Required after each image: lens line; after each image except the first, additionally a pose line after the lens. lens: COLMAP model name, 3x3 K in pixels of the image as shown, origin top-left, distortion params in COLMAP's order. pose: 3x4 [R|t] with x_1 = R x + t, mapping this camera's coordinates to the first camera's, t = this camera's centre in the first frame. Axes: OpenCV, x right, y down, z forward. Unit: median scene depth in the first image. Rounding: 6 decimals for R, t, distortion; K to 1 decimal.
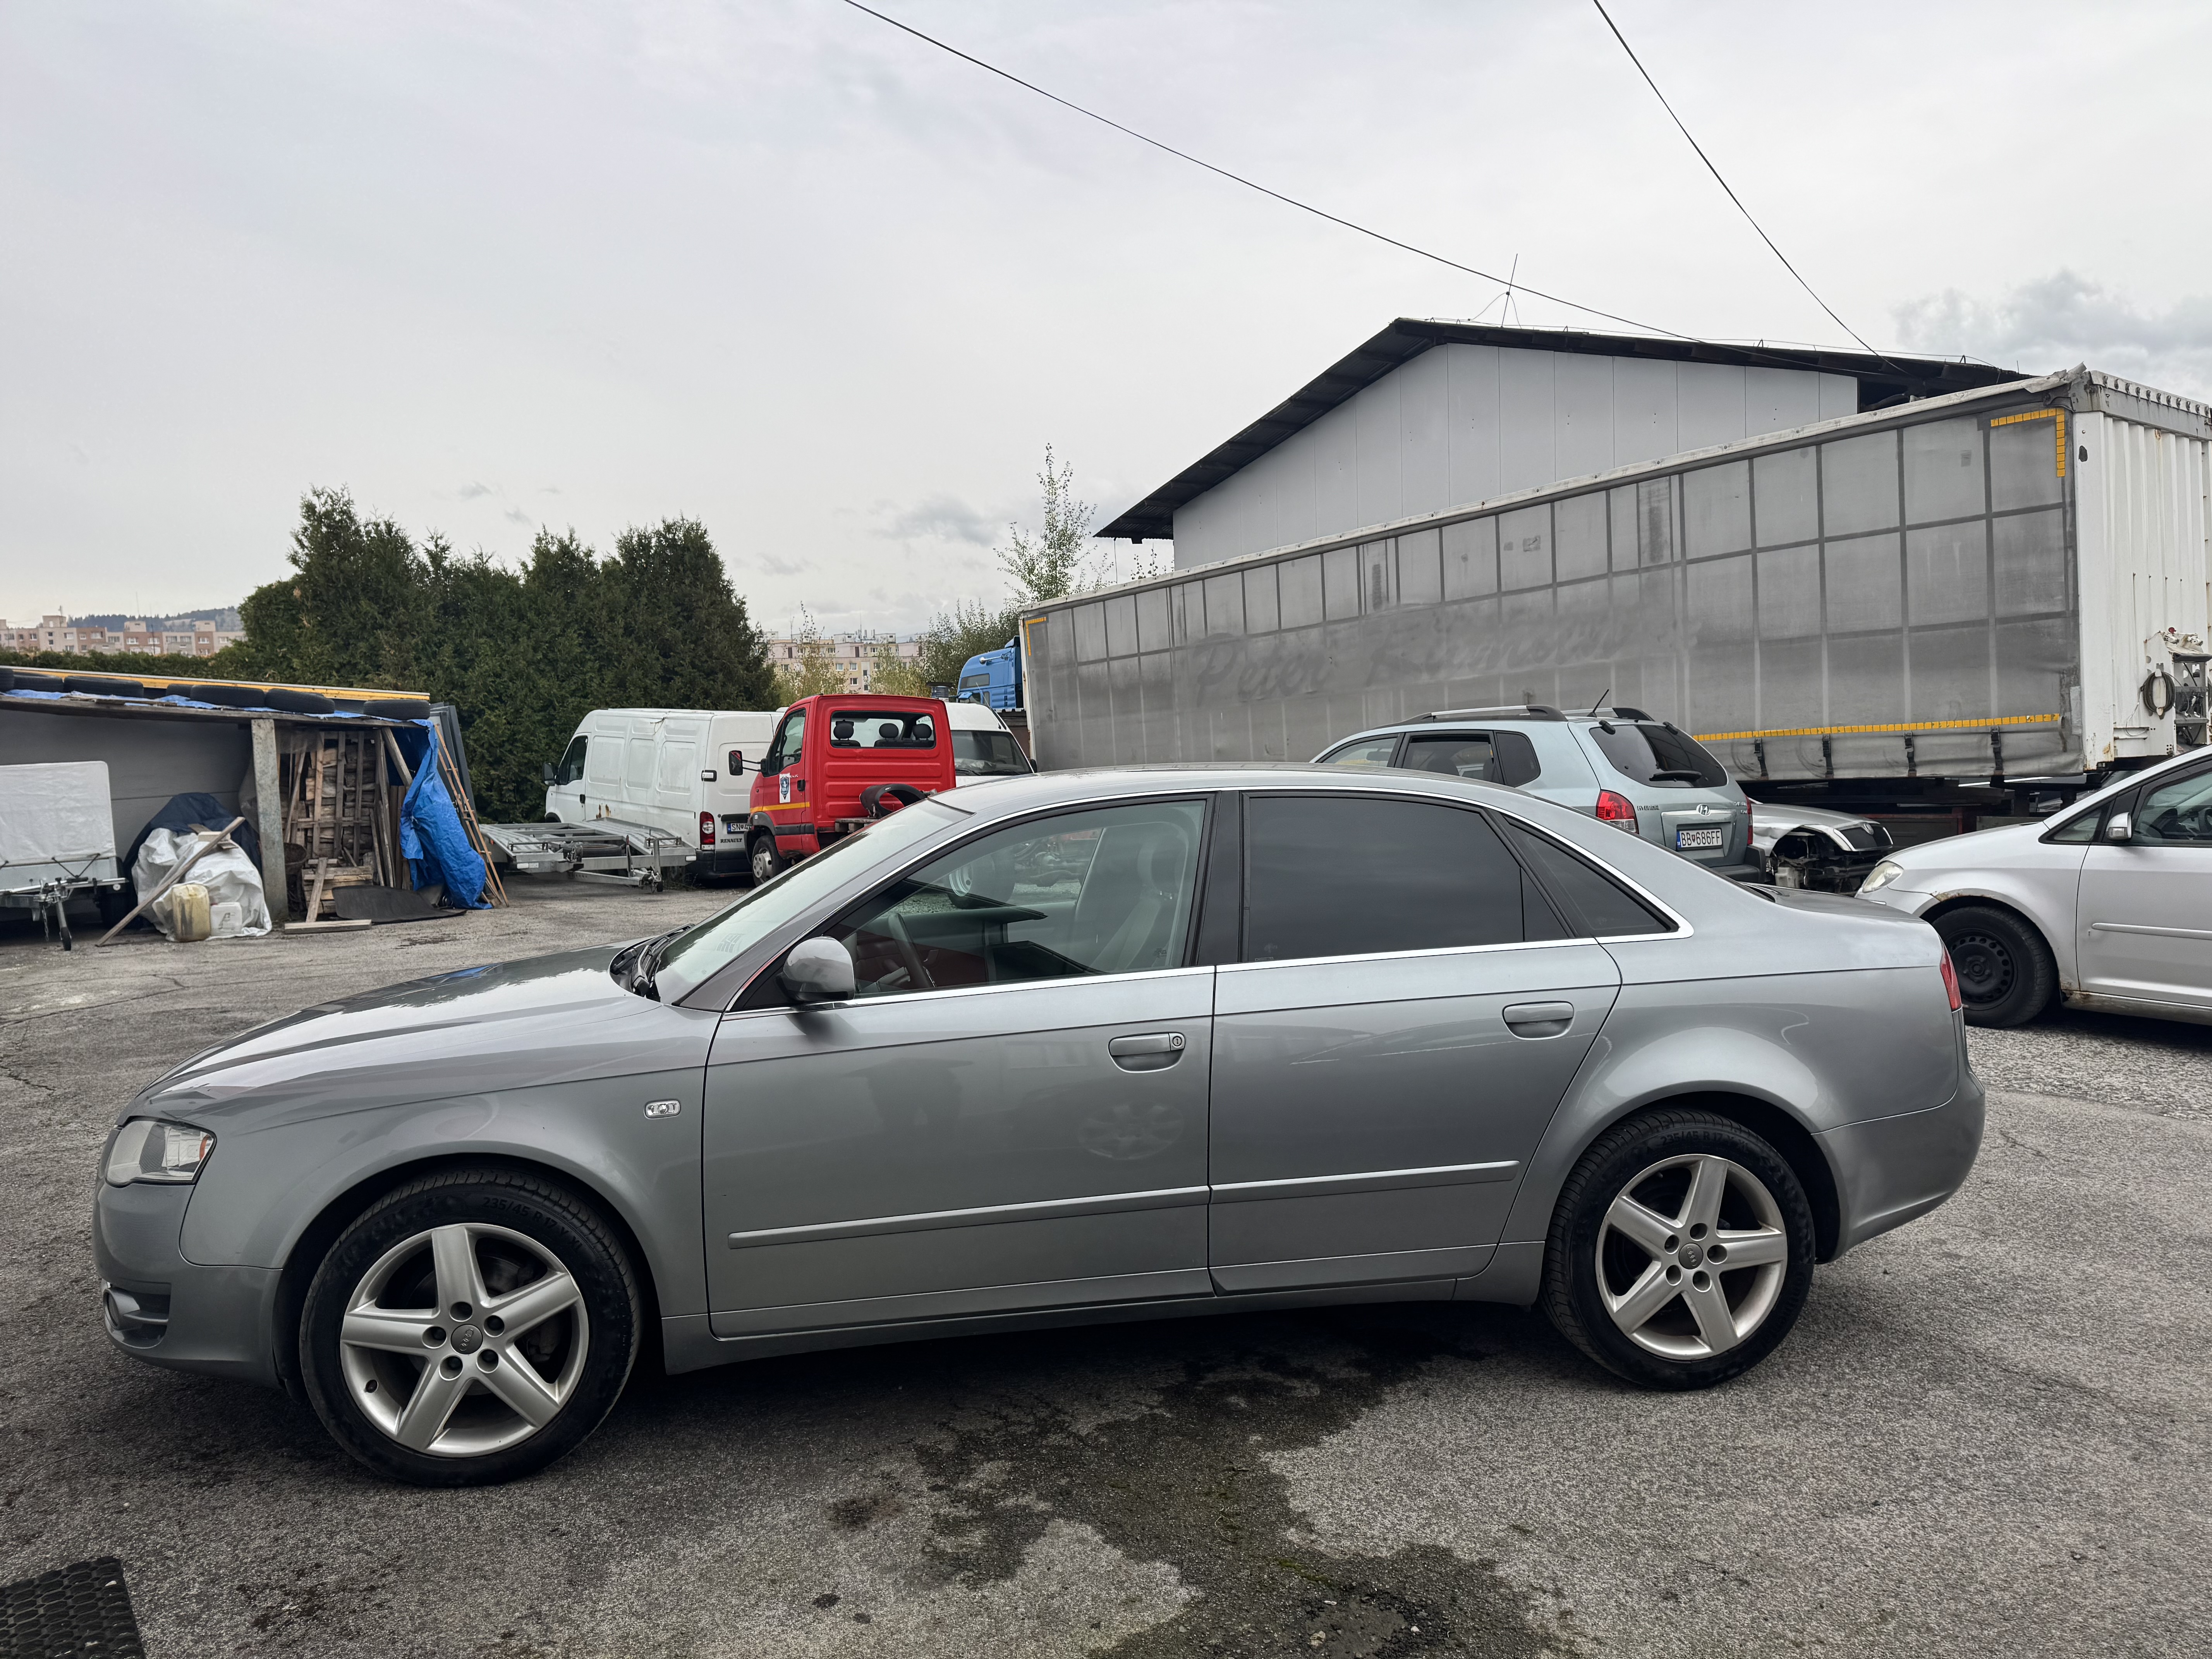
lens RADIAL K [[1587.2, 0, 1106.0], [0, 1587.2, 829.5], [0, 0, 1]] dist [0.010684, -0.002841]
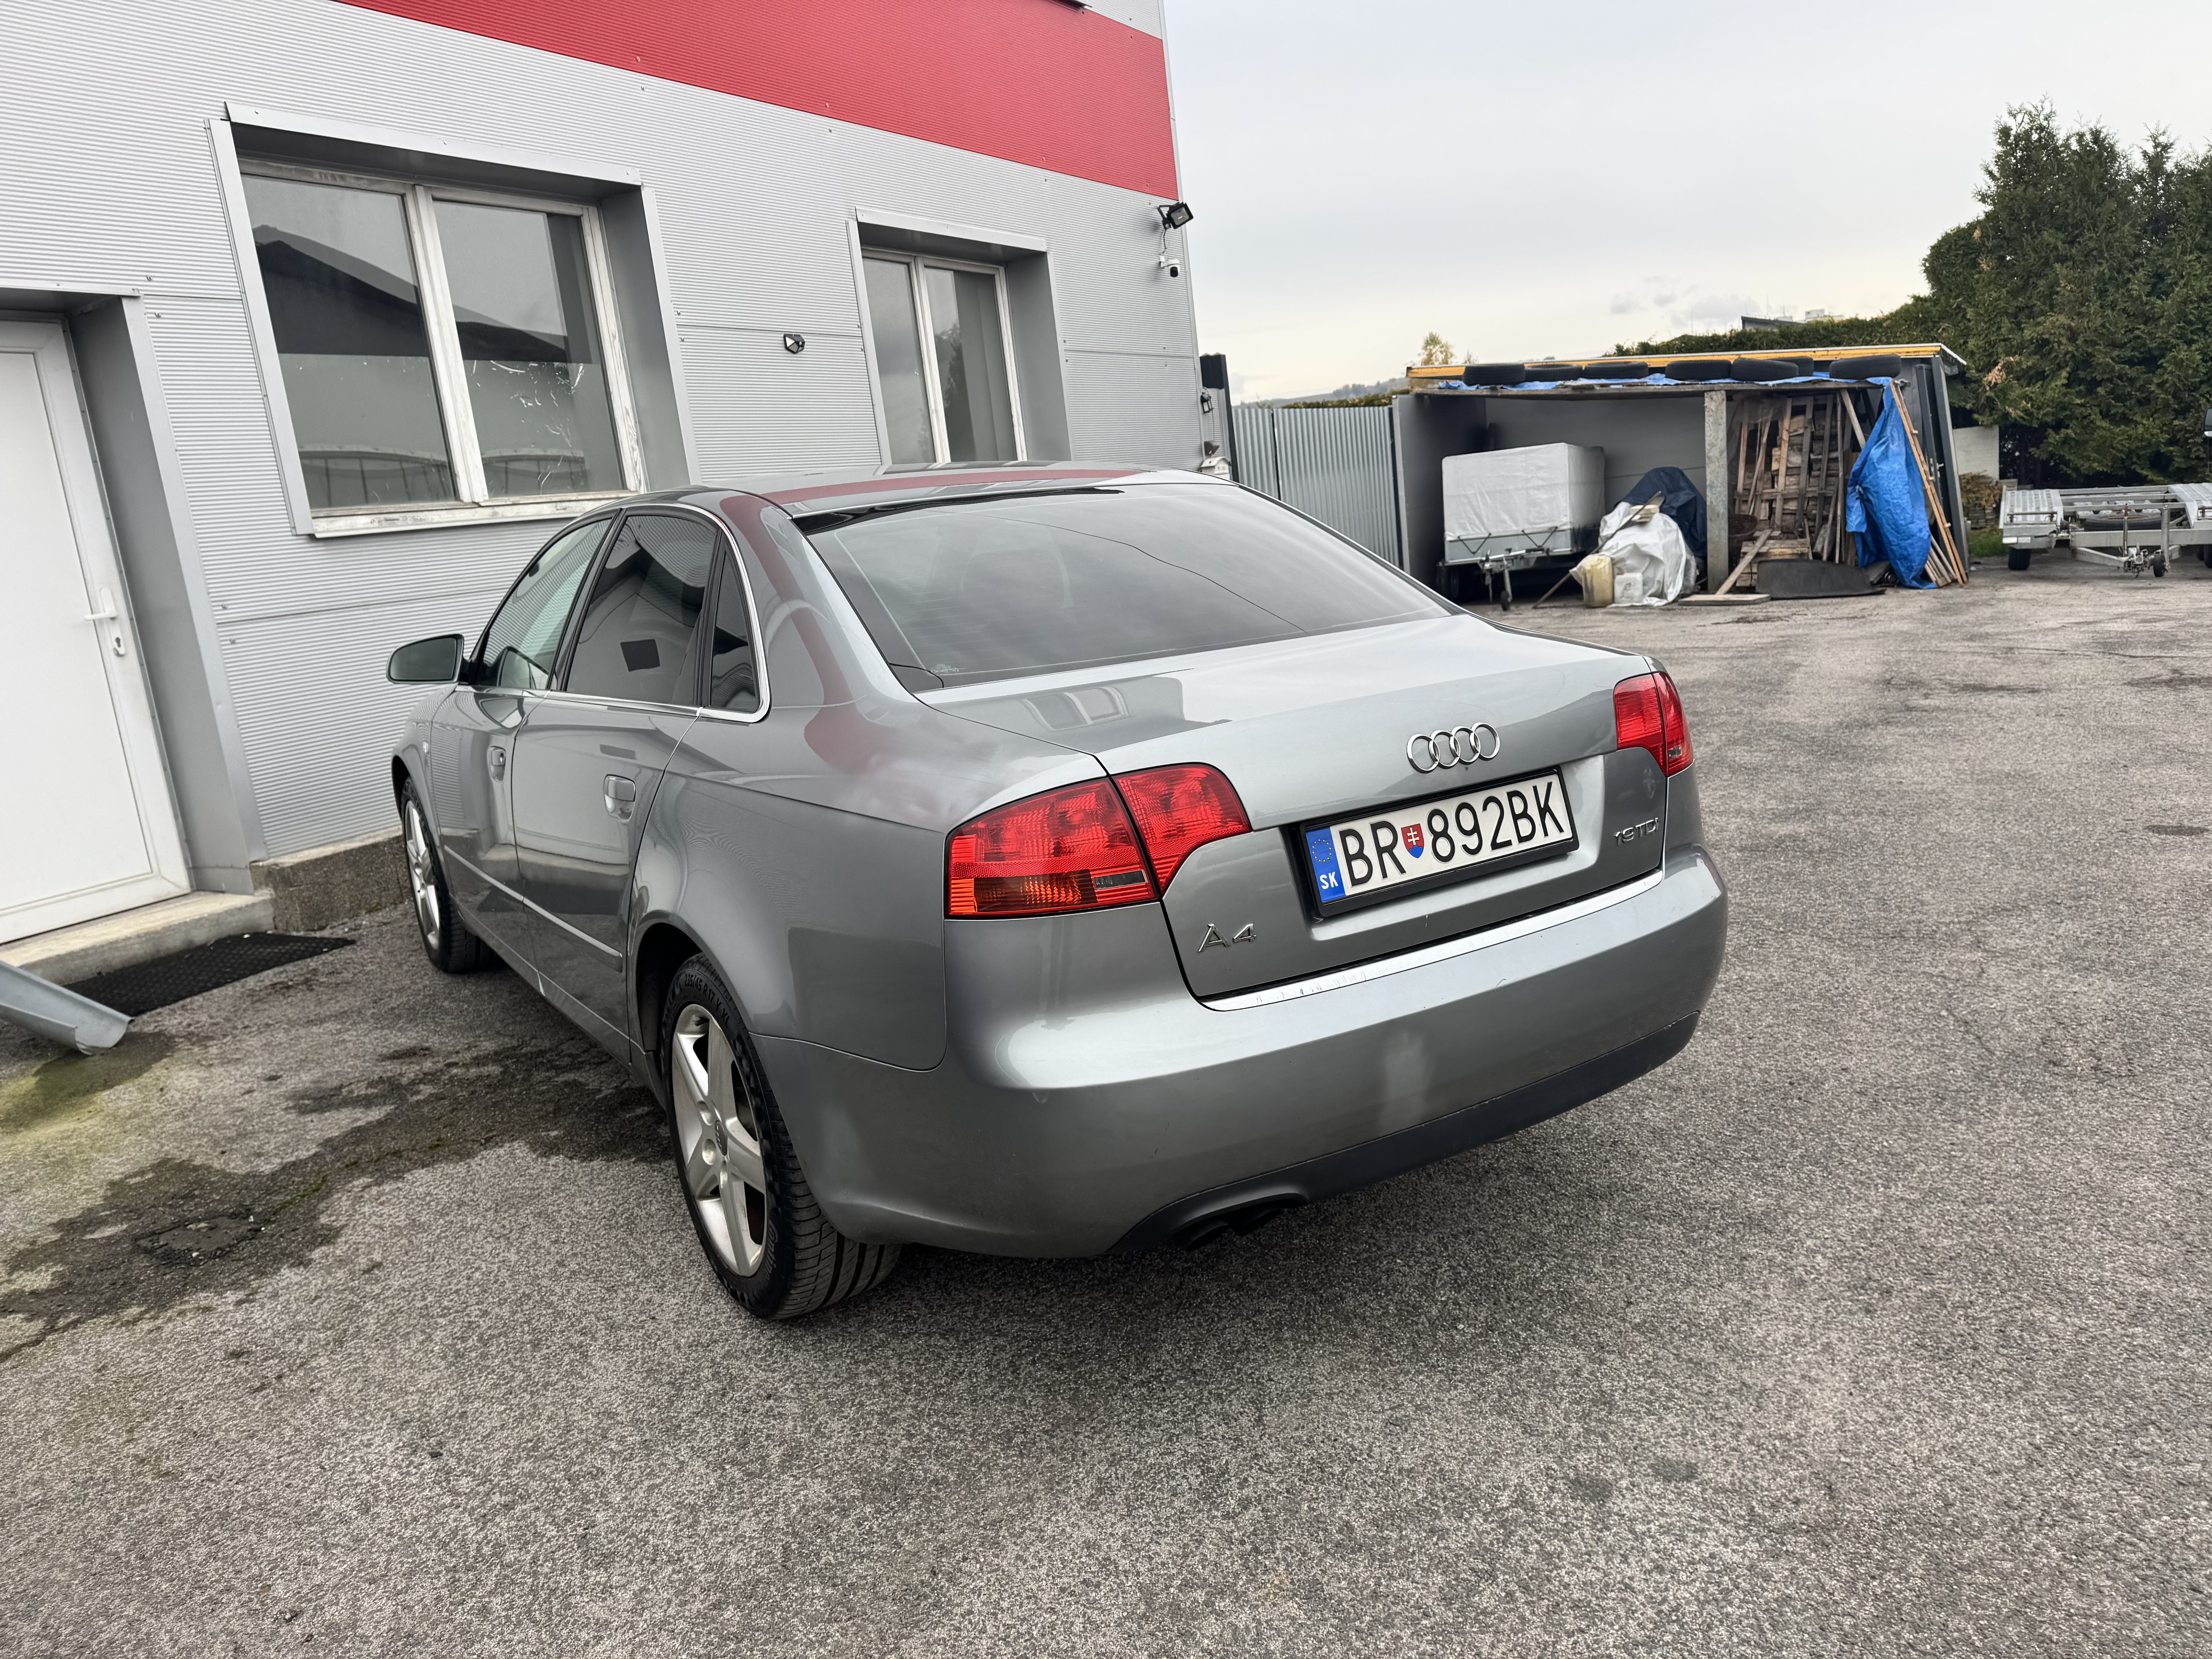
lens RADIAL K [[1570.7, 0, 1106.0], [0, 1570.7, 829.5], [0, 0, 1]] dist [0.028281, -0.036637]
pose [[0.391457, 0.180484, -0.902323, 0.285598], [0.016168, 0.979076, 0.202851, -0.006122], [0.920054, -0.093996, 0.380348, 0.236545]]
